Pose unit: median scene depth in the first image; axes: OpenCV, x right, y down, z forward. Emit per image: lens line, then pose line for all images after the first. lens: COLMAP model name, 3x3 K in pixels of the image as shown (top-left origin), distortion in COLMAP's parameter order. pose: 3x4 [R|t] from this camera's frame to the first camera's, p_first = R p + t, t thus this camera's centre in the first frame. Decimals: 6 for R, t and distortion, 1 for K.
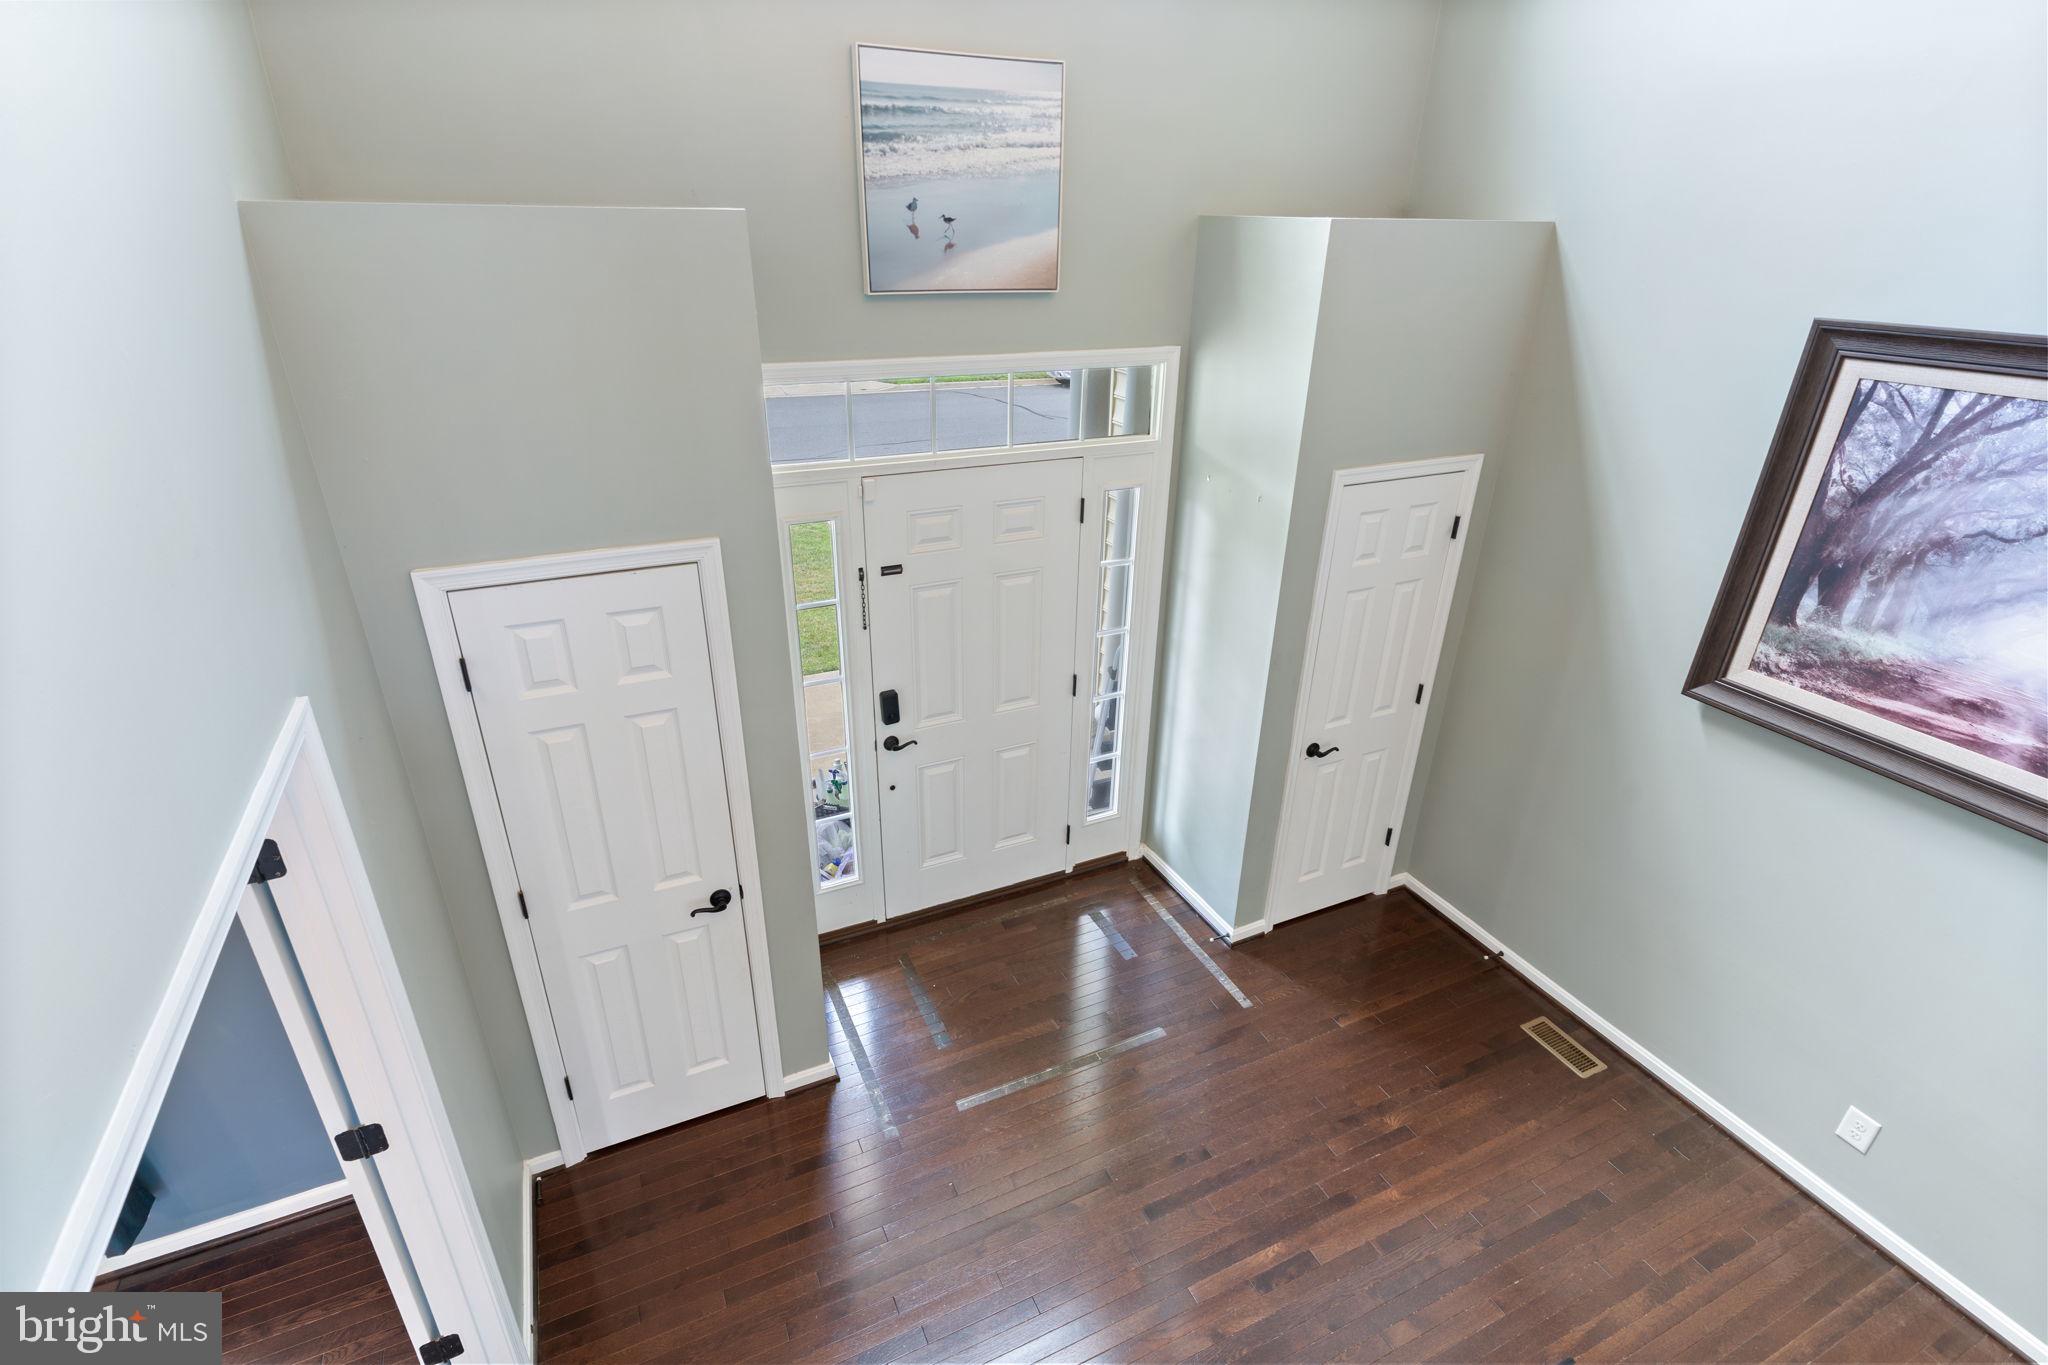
lens RADIAL K [[988.2, 0, 1020.9], [0, 988.2, 683.2], [0, 0, 1]] dist [0.003340, -0.000218]
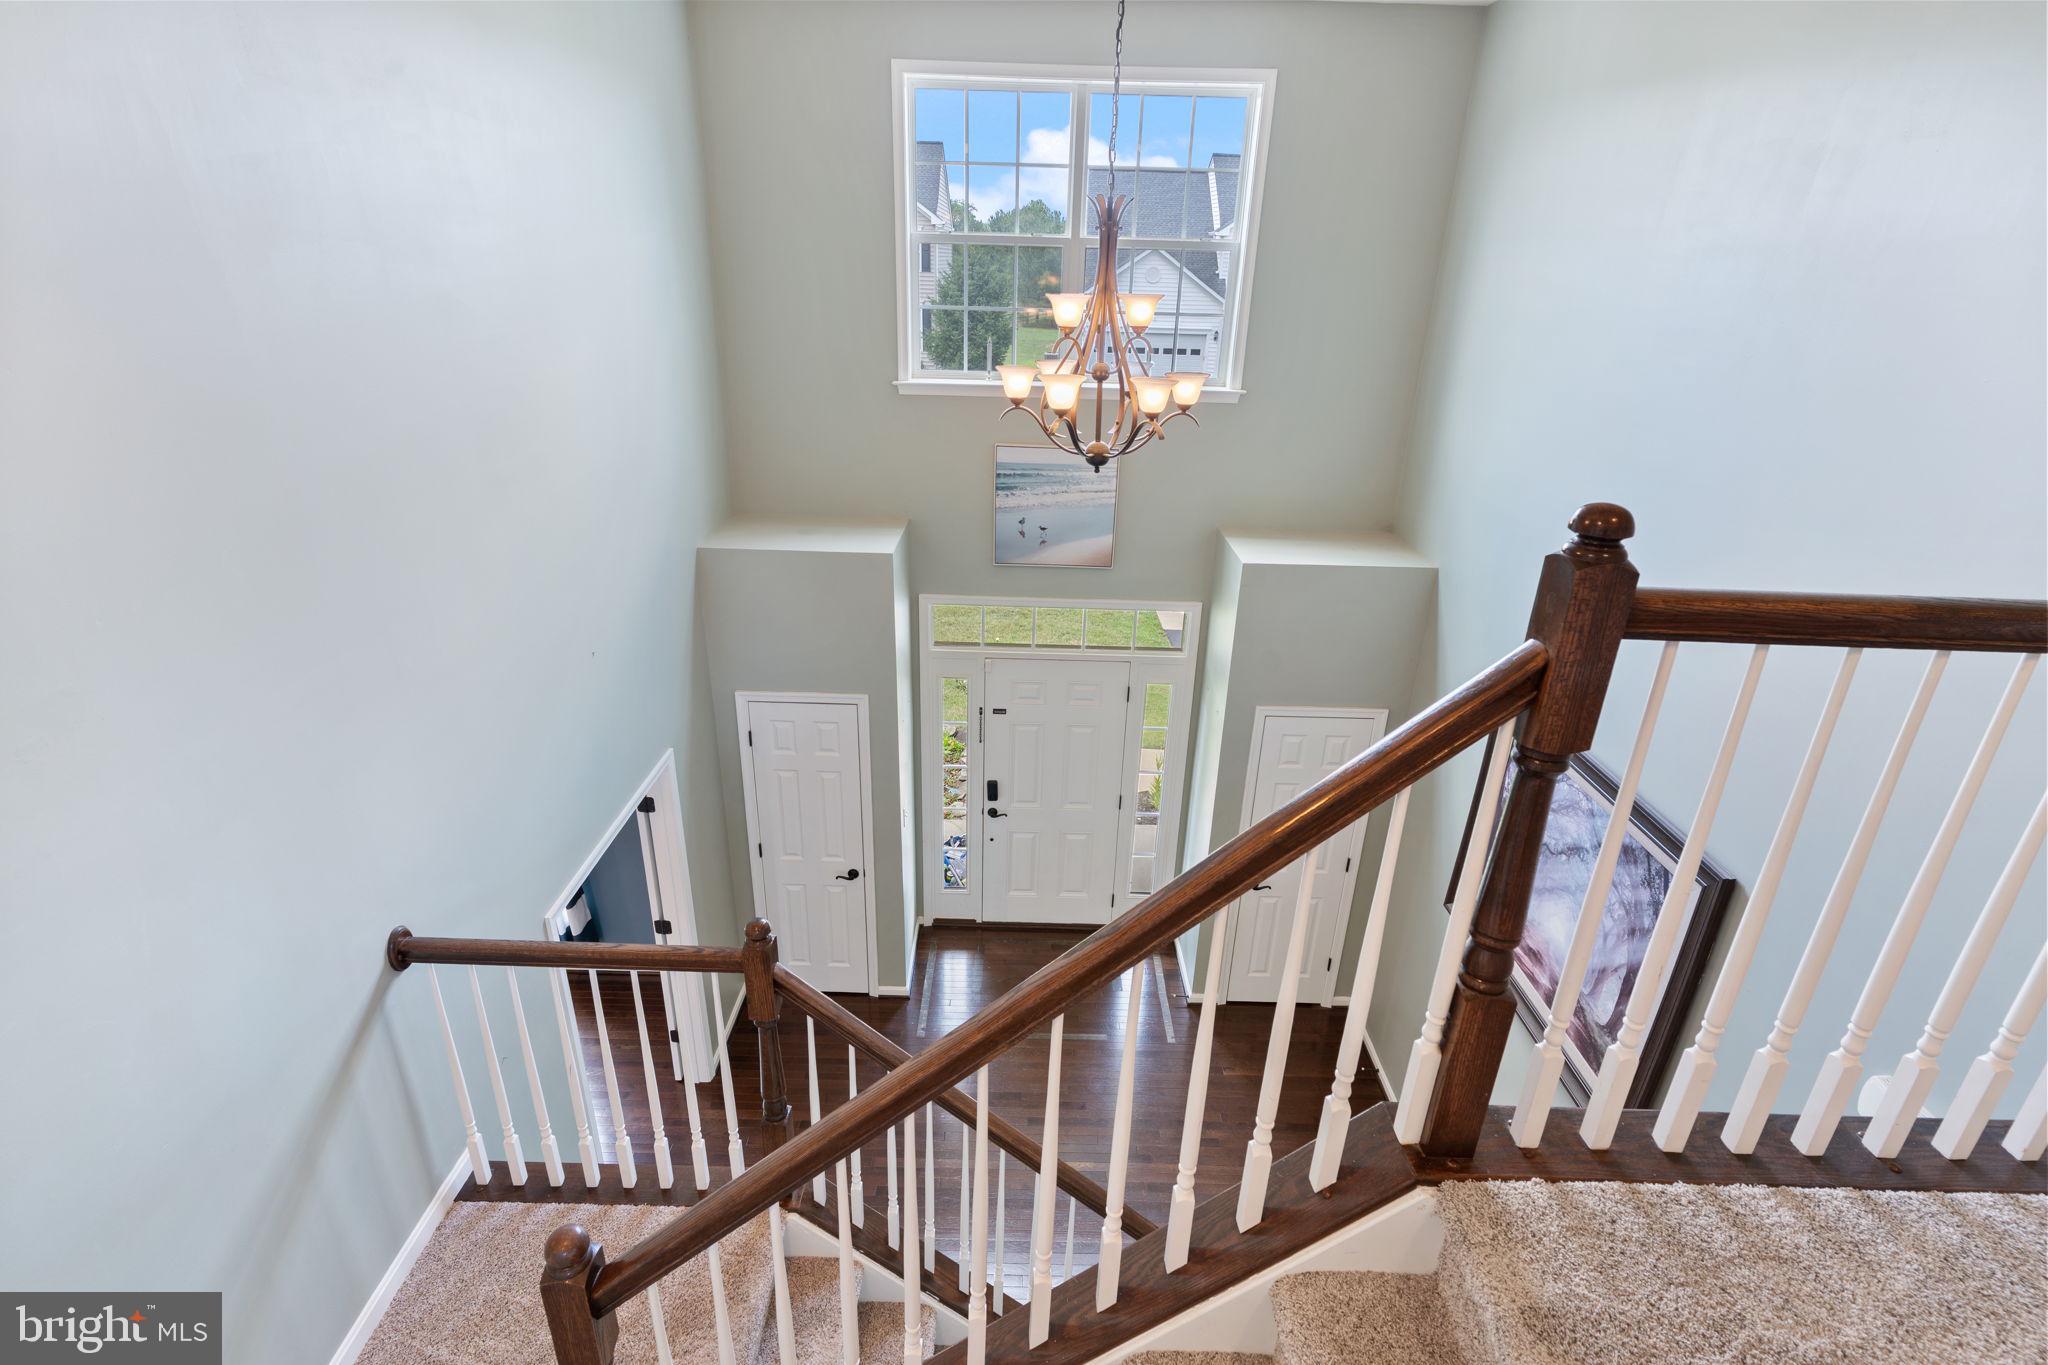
lens RADIAL K [[988.2, 0, 1016.8], [0, 988.2, 679.8], [0, 0, 1]] dist [0.003340, -0.000218]
pose [[0.901236, 0.178064, -0.395052, 0.710785], [-0.197781, 0.980201, -0.009389, -0.203387], [0.385559, 0.086596, 0.918611, -0.691962]]
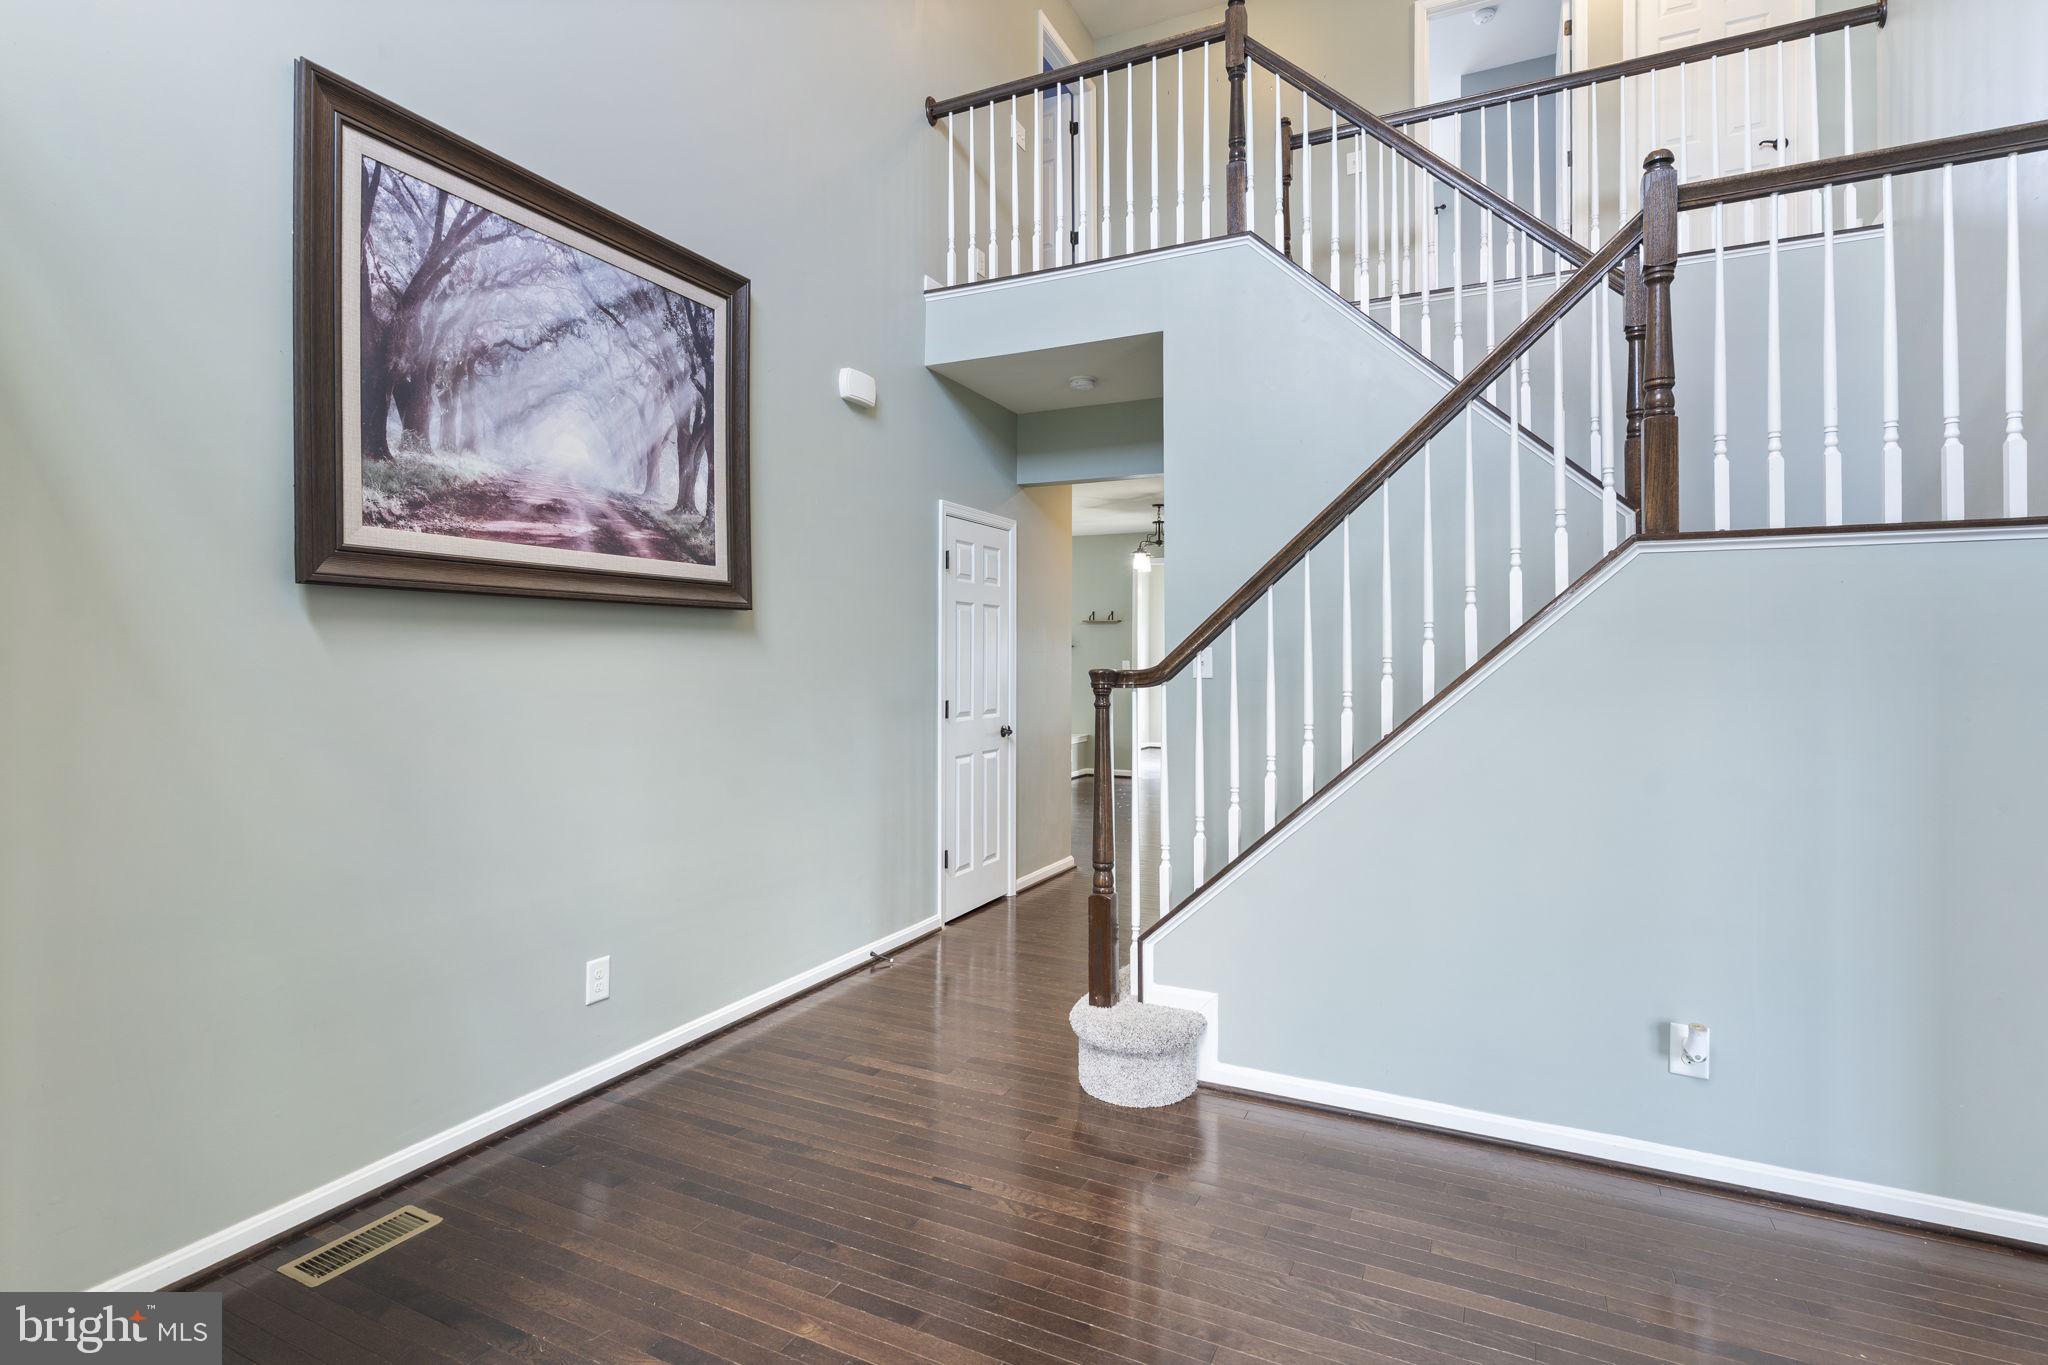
lens RADIAL K [[988.2, 0, 1024.6], [0, 988.2, 646.6], [0, 0, 1]] dist [0.003340, -0.000218]
pose [[-0.621653, -0.009824, 0.783231, -0.183234], [0.332136, 0.902273, 0.274935, 0.032050], [-0.709389, 0.431053, -0.557638, 1.201392]]
